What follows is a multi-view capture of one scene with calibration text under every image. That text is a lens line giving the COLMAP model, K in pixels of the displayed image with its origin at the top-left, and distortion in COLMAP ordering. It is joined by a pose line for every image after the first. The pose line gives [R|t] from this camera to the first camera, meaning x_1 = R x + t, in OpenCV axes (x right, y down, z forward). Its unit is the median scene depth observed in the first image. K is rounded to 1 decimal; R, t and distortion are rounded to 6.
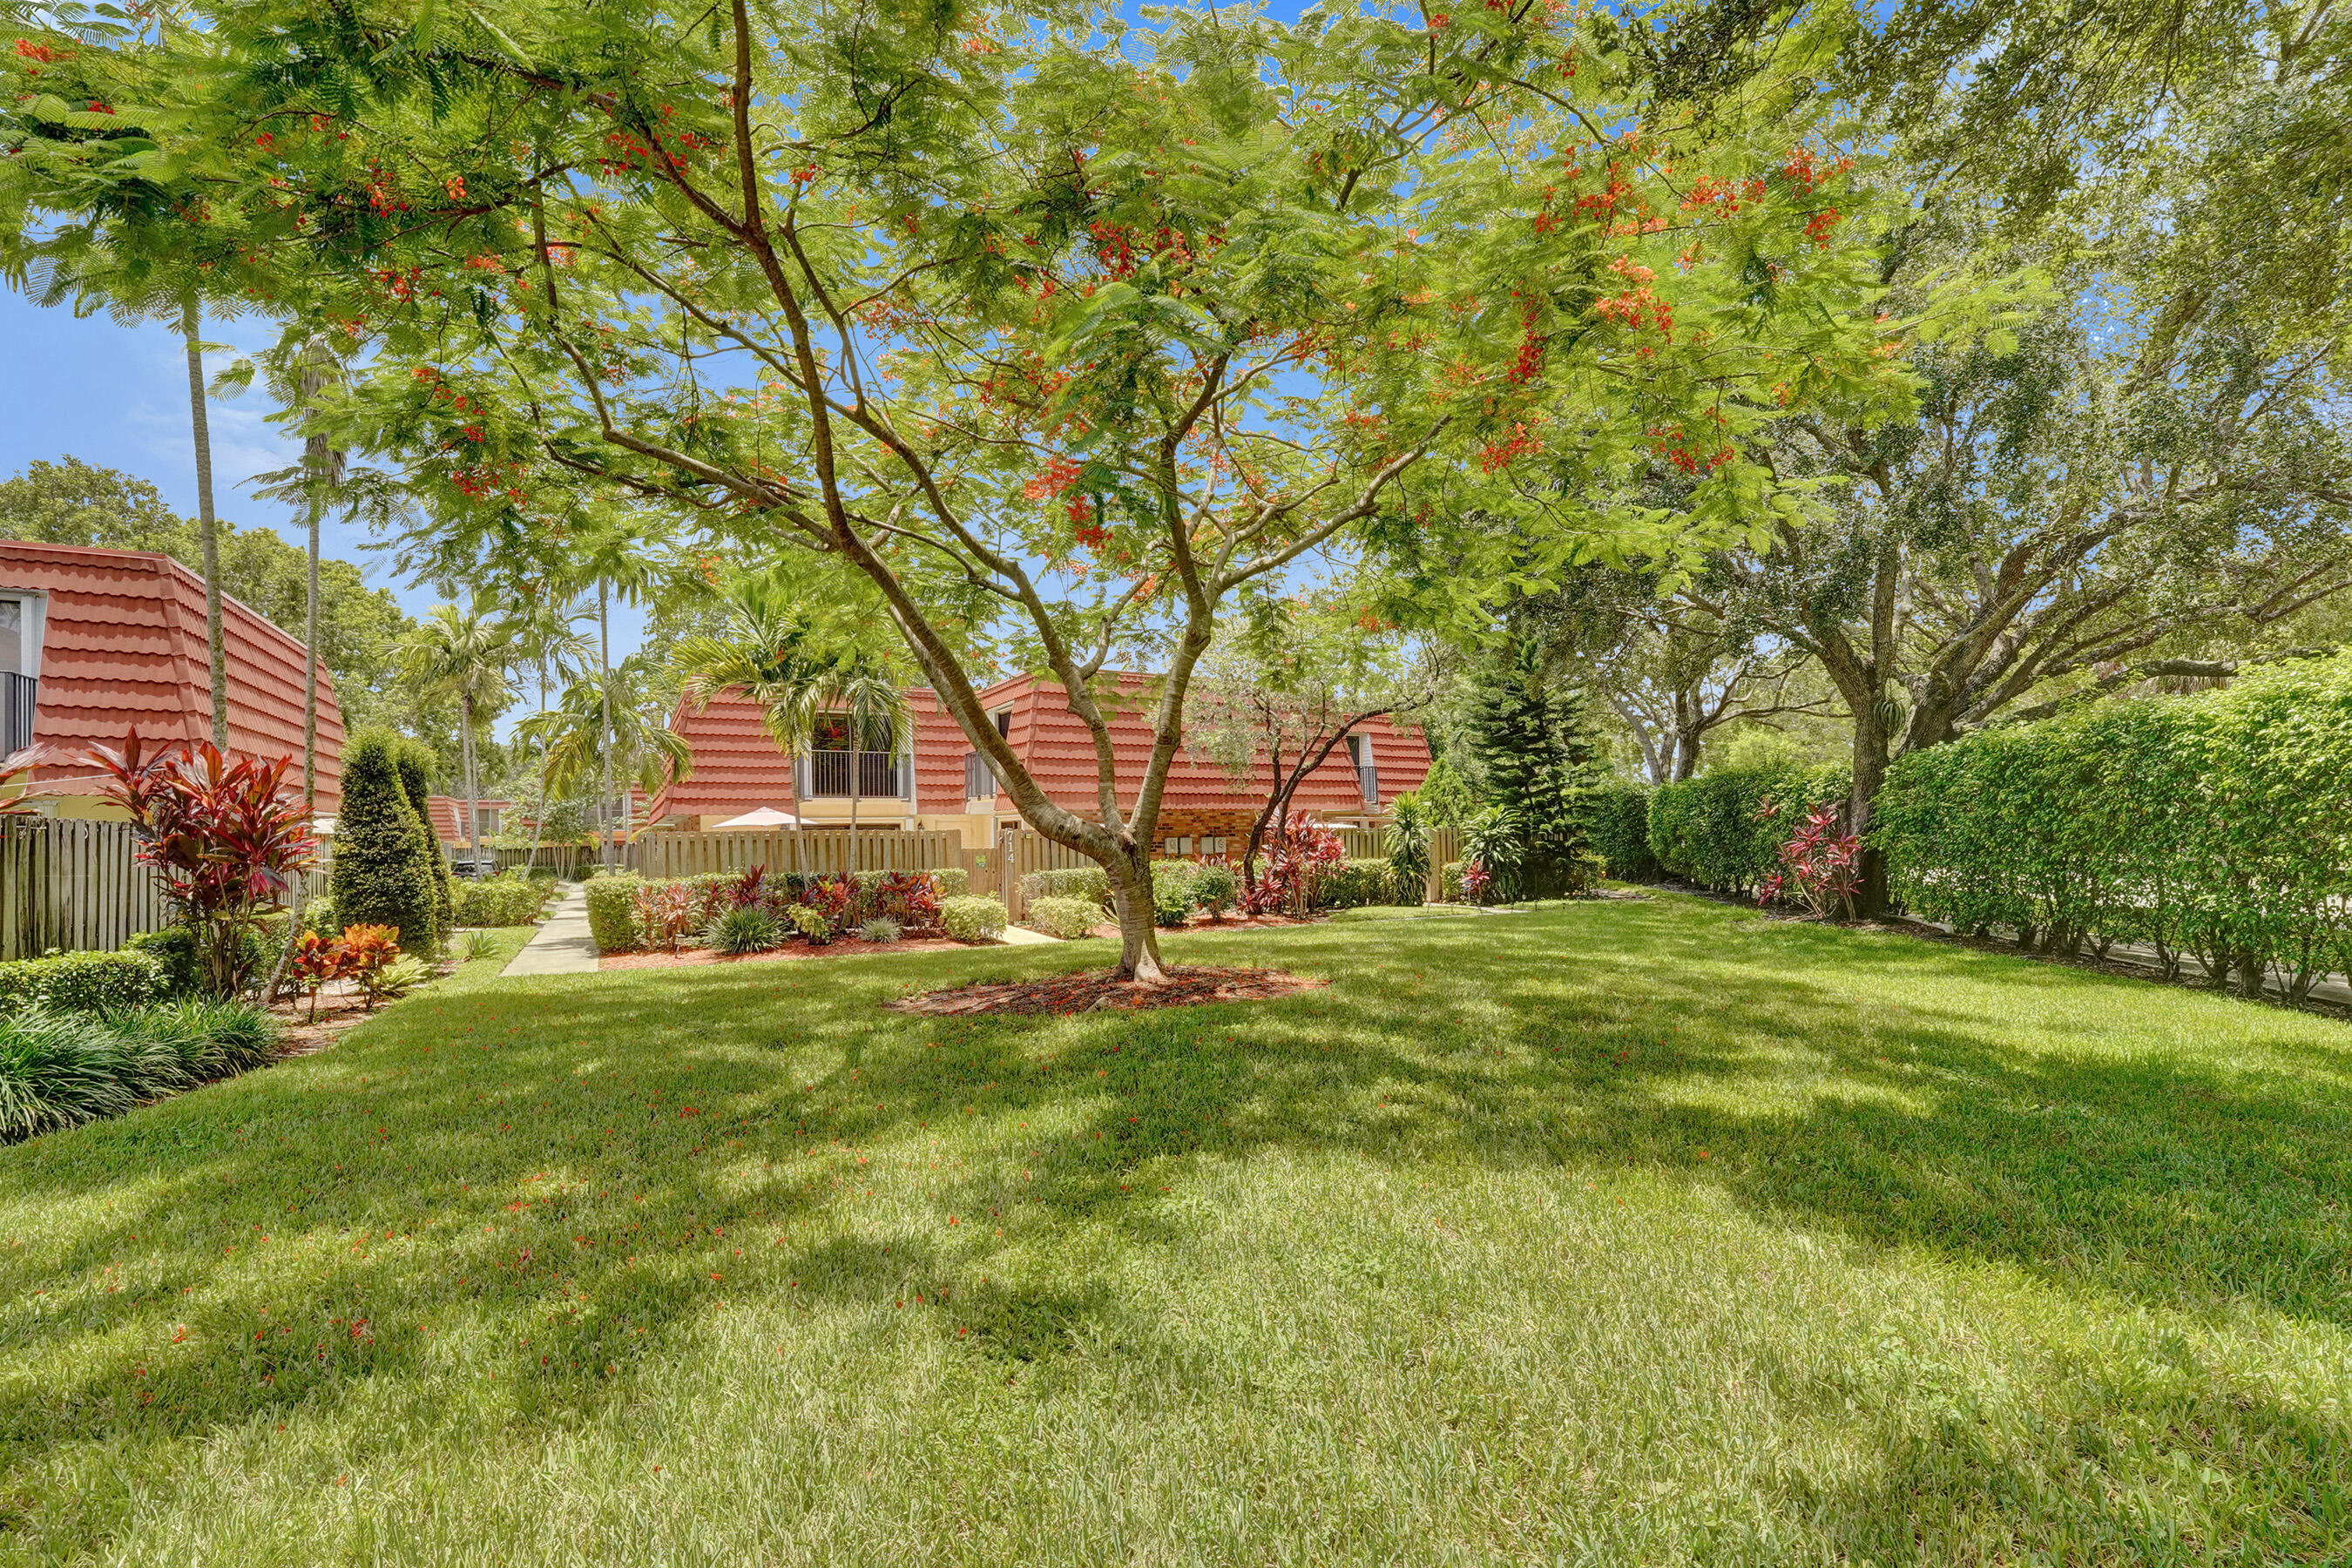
lens RADIAL K [[993.5, 0, 1182.8], [0, 993.5, 808.4], [0, 0, 1]] dist [-0.028556, 0.000123]
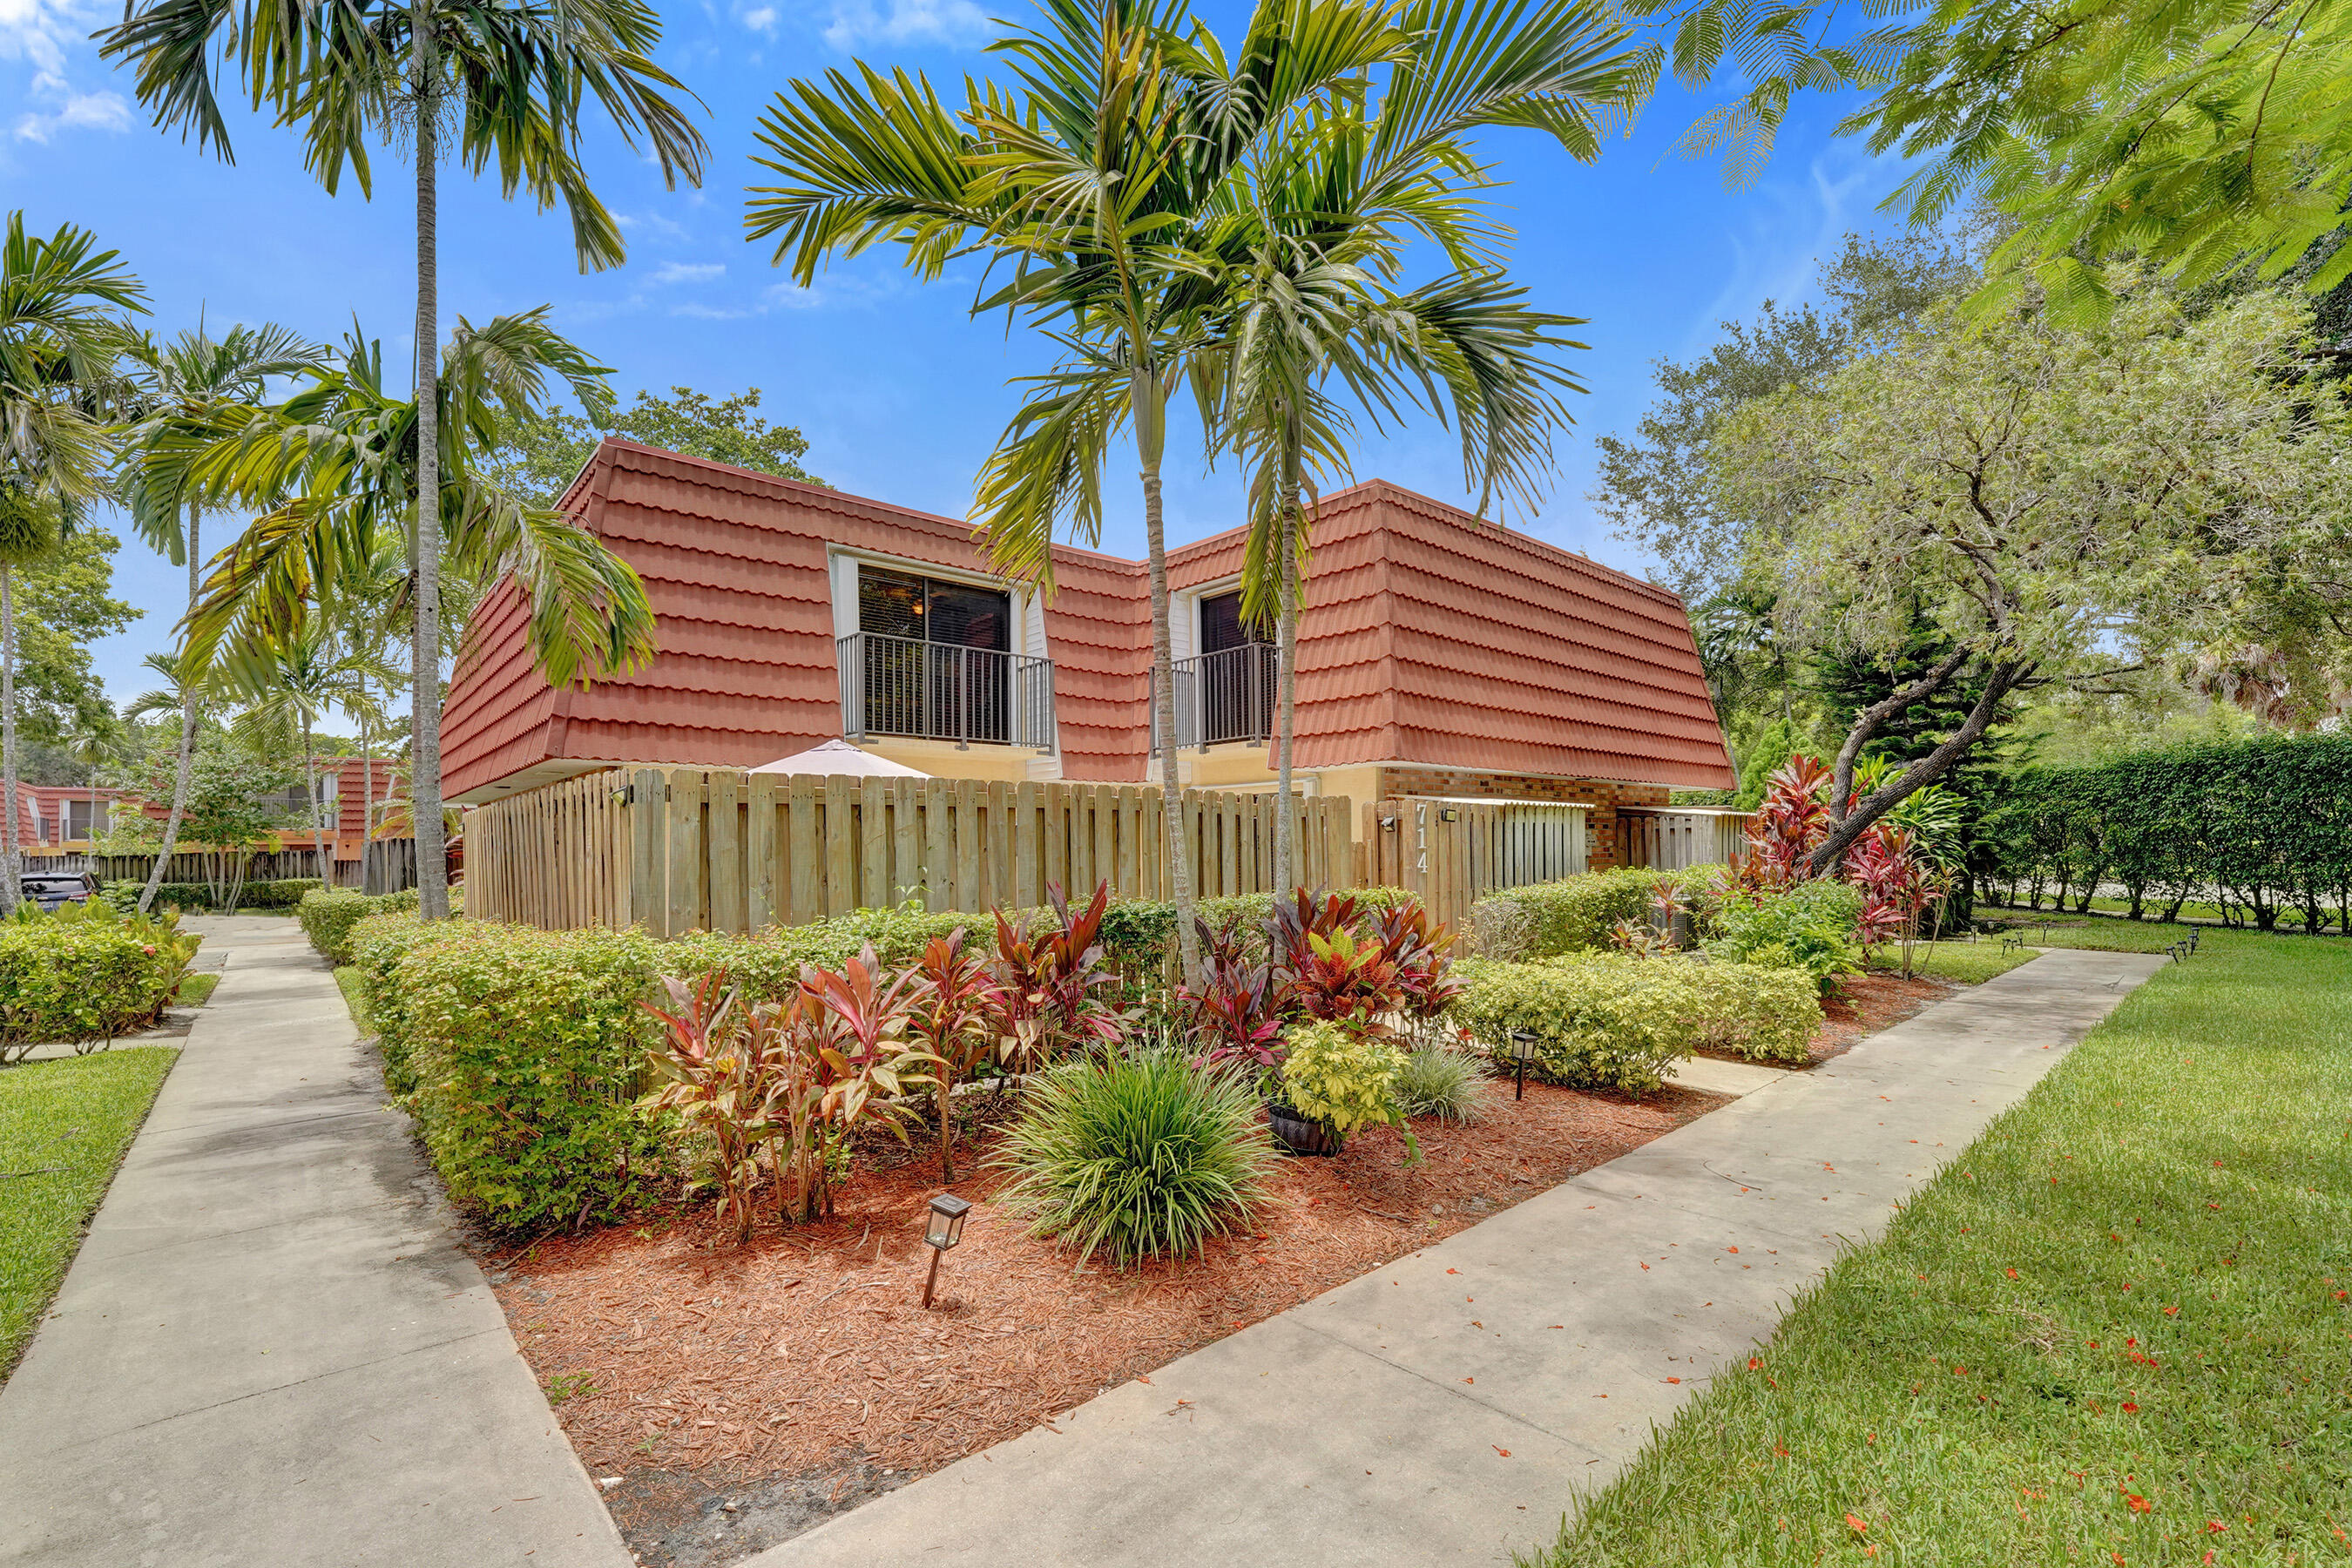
lens RADIAL K [[998.3, 0, 1176.5], [0, 998.3, 754.0], [0, 0, 1]] dist [-0.009669, 0.000393]
pose [[0.977822, 0.025742, 0.207848, -0.318501], [-0.010959, 0.997347, -0.071962, 0.028032], [-0.209149, 0.068088, 0.975510, 0.490092]]
